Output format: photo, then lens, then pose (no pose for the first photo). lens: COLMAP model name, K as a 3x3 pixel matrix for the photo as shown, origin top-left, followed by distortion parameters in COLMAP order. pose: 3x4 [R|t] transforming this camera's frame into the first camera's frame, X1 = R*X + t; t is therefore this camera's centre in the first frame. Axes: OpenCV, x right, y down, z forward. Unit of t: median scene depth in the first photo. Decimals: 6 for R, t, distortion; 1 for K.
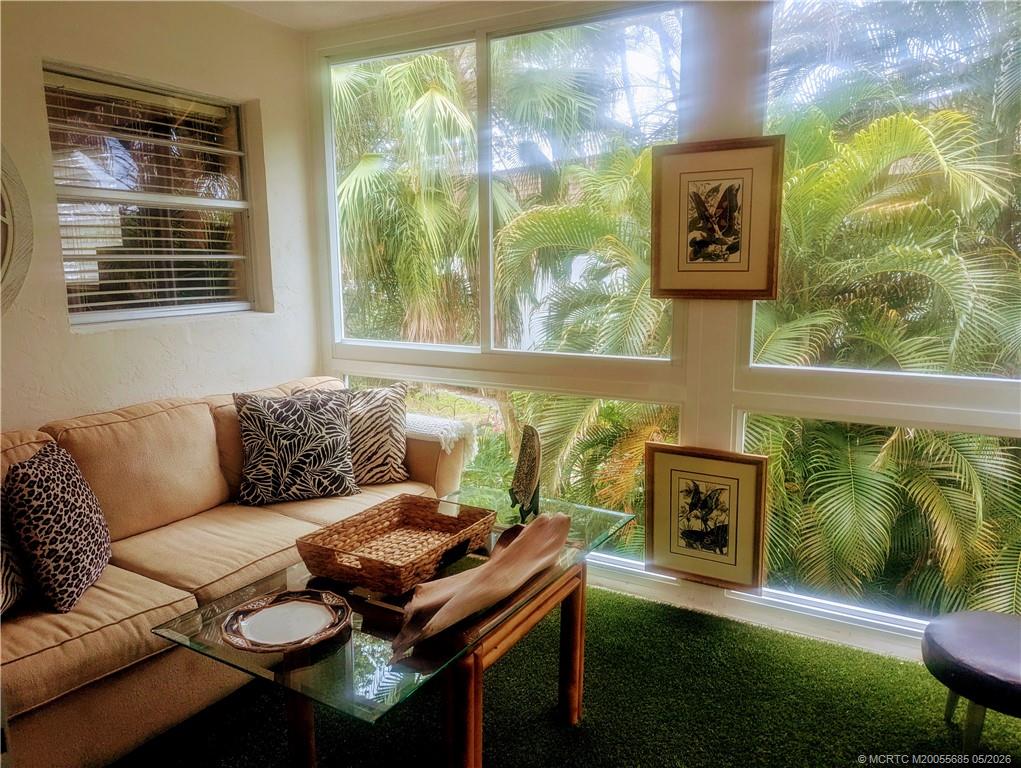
lens RADIAL K [[720.3, 0, 516.3], [0, 720.3, 381.2], [0, 0, 1]] dist [0.048946, -0.056624]
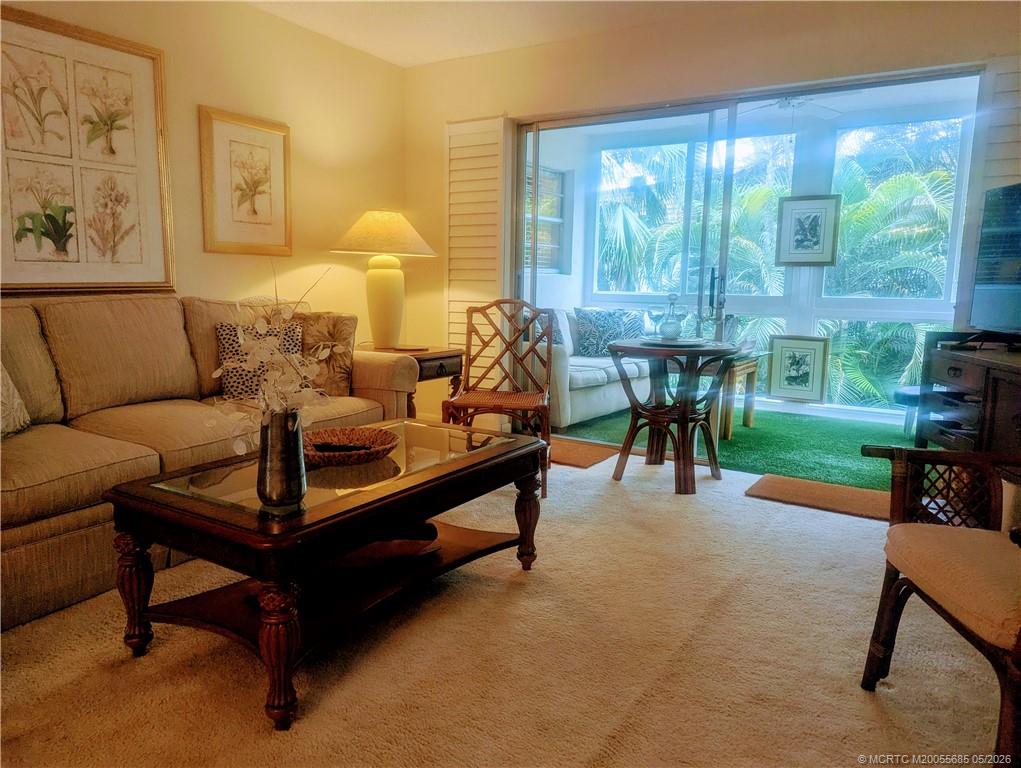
lens RADIAL K [[728.7, 0, 508.1], [0, 728.7, 378.4], [0, 0, 1]] dist [0.054323, 0.000679]
pose [[0.998552, 0.031418, -0.043660, -0.499276], [-0.032769, 0.998995, -0.030581, 0.310277], [0.042656, 0.031967, 0.998578, -1.205461]]
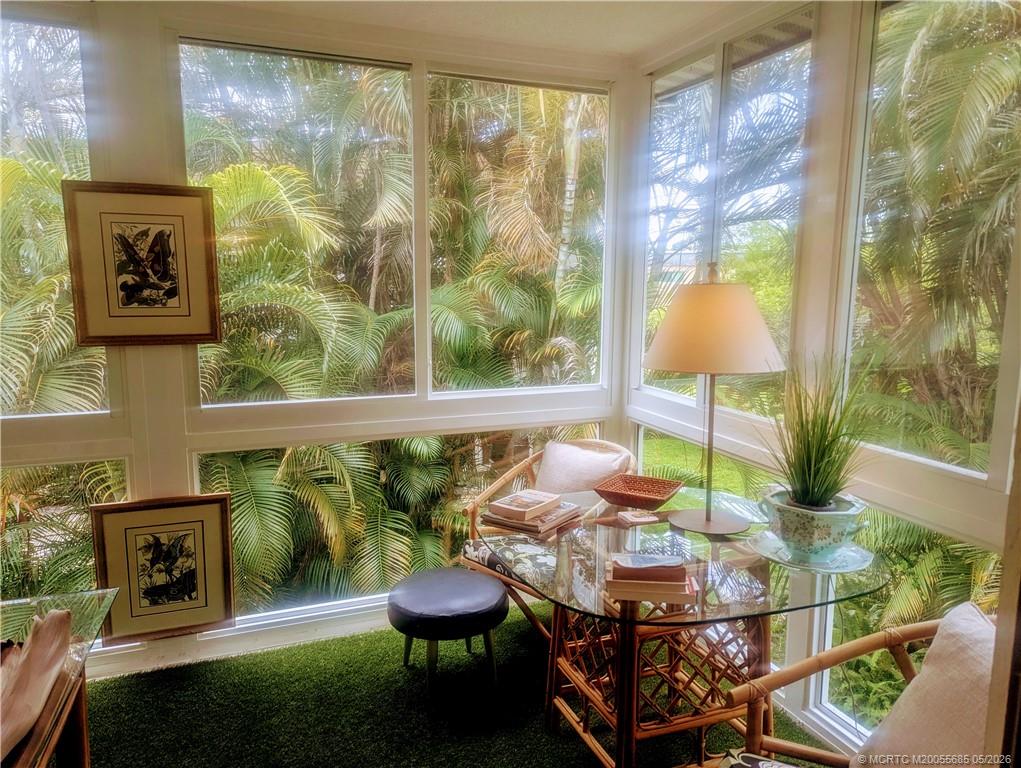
lens RADIAL K [[720.3, 0, 516.3], [0, 720.3, 381.2], [0, 0, 1]] dist [0.048946, -0.056624]
pose [[0.623125, -0.099661, 0.775747, -0.179863], [0.116739, 0.992589, 0.033748, -0.039169], [-0.773361, 0.069531, 0.630142, 0.010293]]
